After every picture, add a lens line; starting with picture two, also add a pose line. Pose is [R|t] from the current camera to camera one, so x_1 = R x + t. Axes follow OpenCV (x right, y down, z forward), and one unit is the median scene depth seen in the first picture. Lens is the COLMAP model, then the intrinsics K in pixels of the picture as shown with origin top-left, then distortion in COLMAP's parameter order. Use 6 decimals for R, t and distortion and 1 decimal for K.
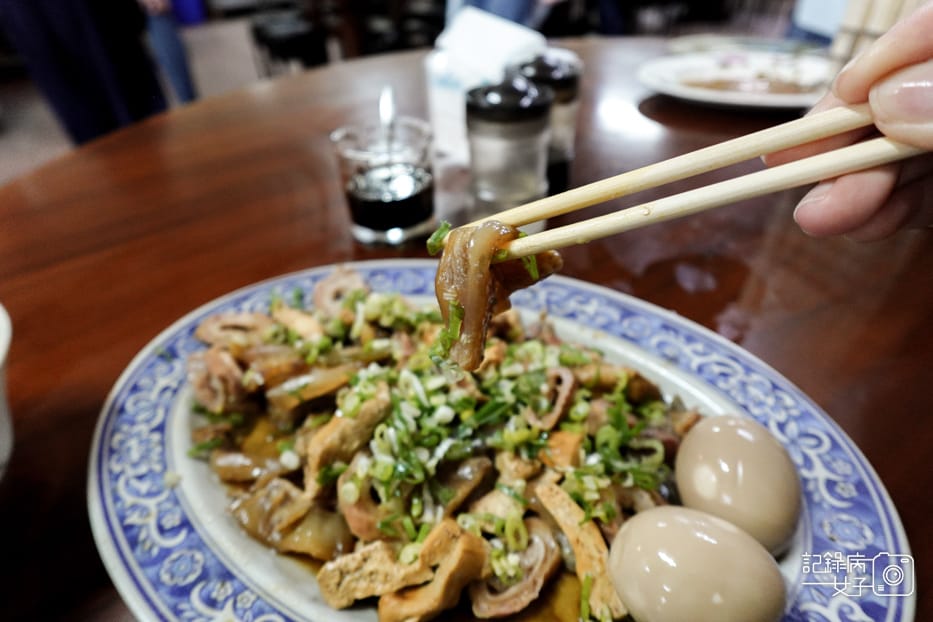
lens RADIAL K [[513.2, 0, 472.3], [0, 513.2, 311.4], [0, 0, 1]] dist [-0.005472, 0.001327]
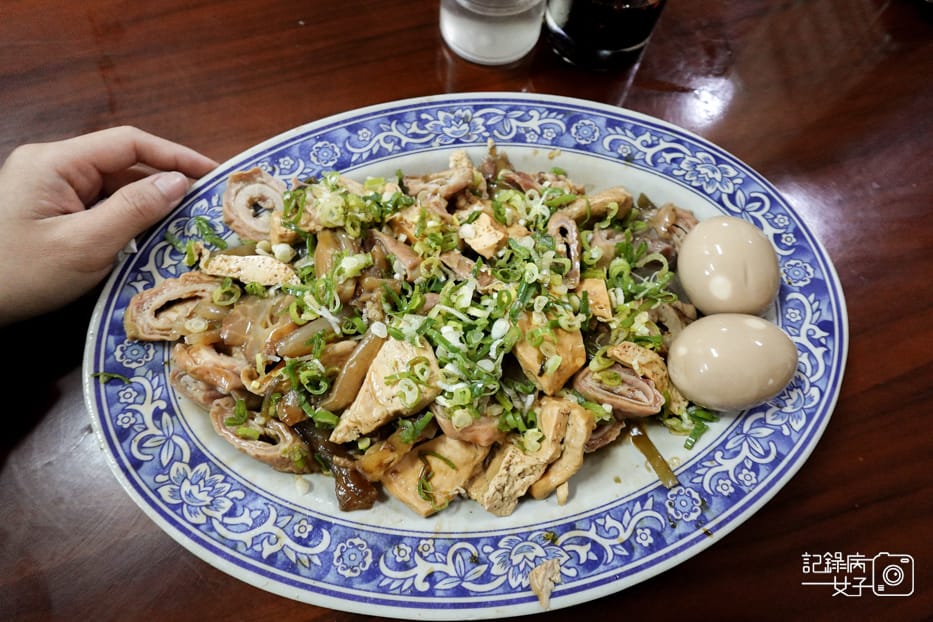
lens RADIAL K [[513.2, 0, 463.1], [0, 513.2, 309.8], [0, 0, 1]] dist [-0.005472, 0.001327]
pose [[0.871673, -0.425213, 0.243680, -0.312341], [0.234844, 0.798817, 0.553841, -0.347141], [-0.430156, -0.425542, 0.796166, 0.206734]]
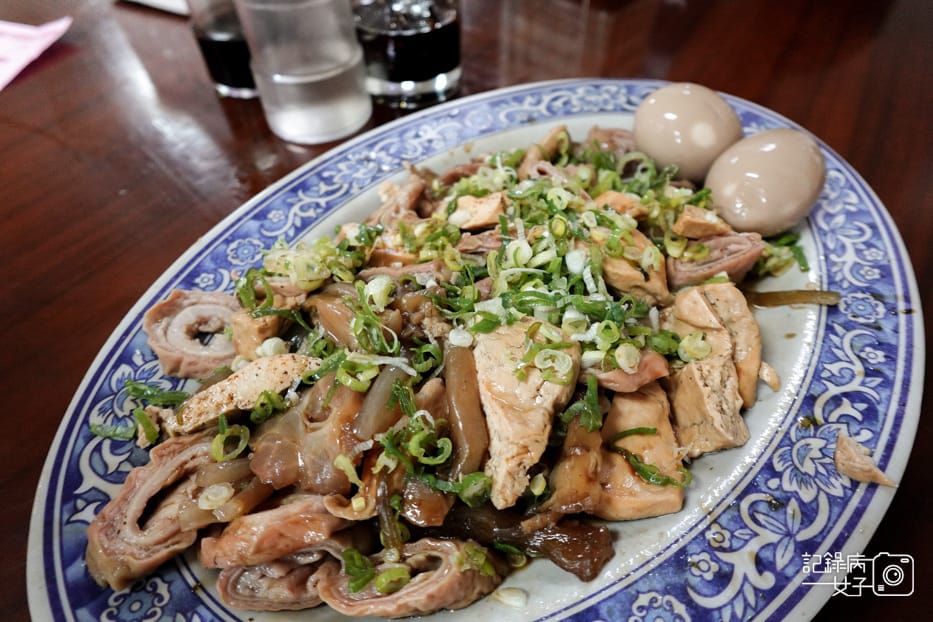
lens RADIAL K [[513.2, 0, 467.8], [0, 513.2, 314.4], [0, 0, 1]] dist [-0.005472, 0.001327]
pose [[0.400148, -0.688717, 0.604607, -0.606989], [0.574139, 0.702607, 0.420367, -0.150805], [-0.714315, 0.178920, 0.676566, 0.508198]]
